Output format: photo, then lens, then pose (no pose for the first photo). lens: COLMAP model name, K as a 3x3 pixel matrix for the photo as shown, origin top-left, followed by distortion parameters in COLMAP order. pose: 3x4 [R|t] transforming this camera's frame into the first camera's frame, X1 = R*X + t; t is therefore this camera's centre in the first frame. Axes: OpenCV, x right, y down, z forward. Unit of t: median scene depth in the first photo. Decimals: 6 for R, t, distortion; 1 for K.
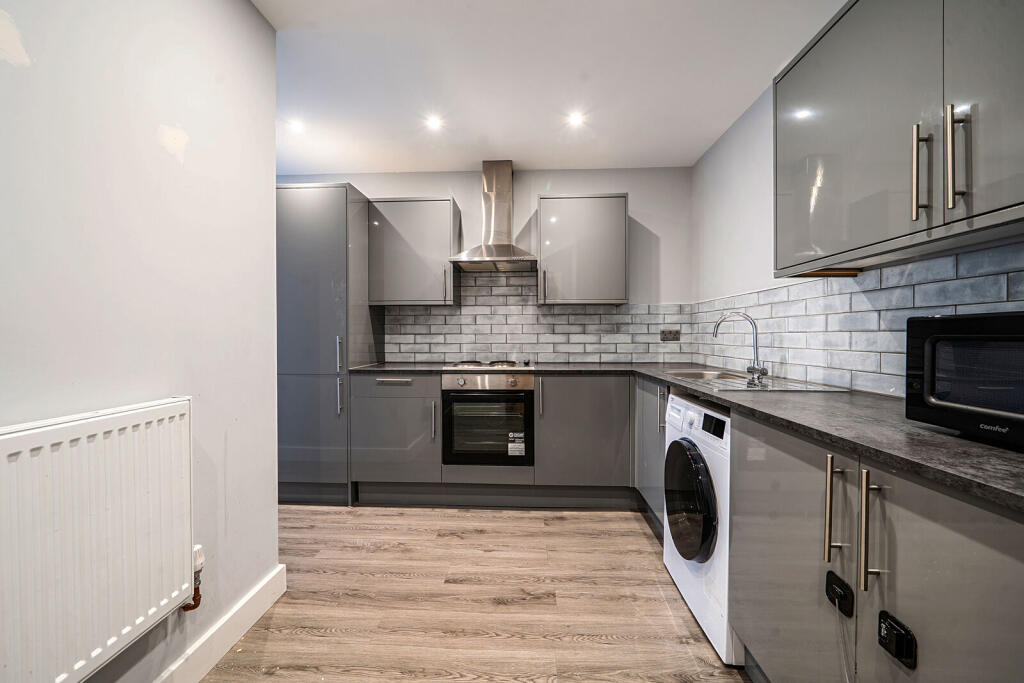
lens RADIAL K [[379.3, 0, 514.7], [0, 379.3, 338.3], [0, 0, 1]] dist [-0.002172, -0.000494]
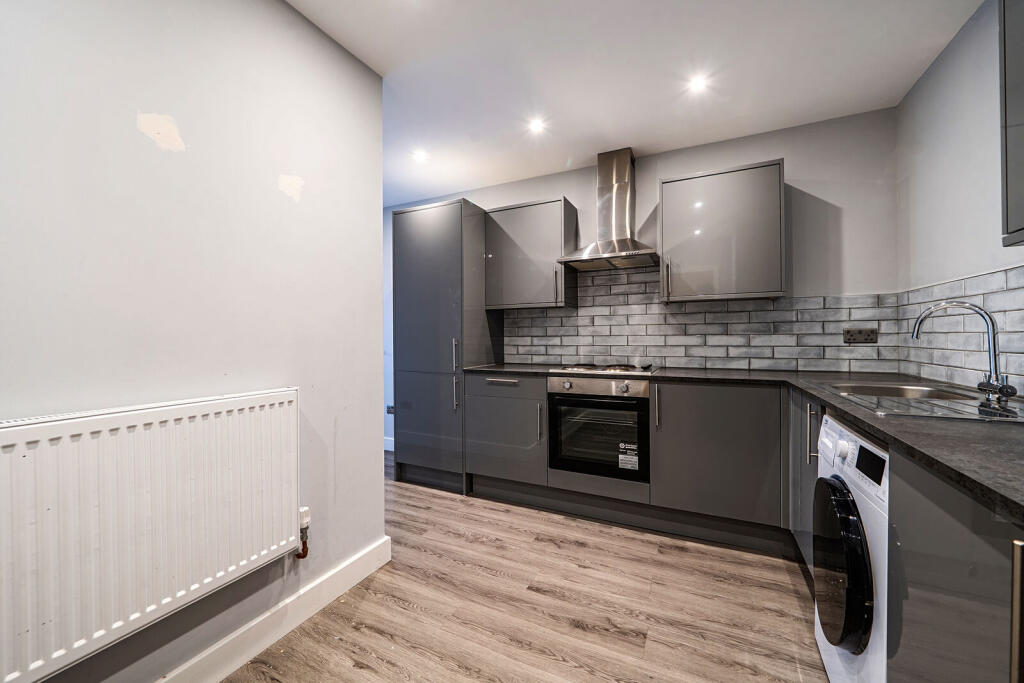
lens RADIAL K [[379.3, 0, 514.7], [0, 379.3, 338.3], [0, 0, 1]] dist [-0.002172, -0.000494]
pose [[0.916648, -0.003386, -0.399682, 0.124636], [0.001303, 0.999984, -0.005483, -0.000255], [0.399694, 0.004505, 0.916638, 0.056223]]
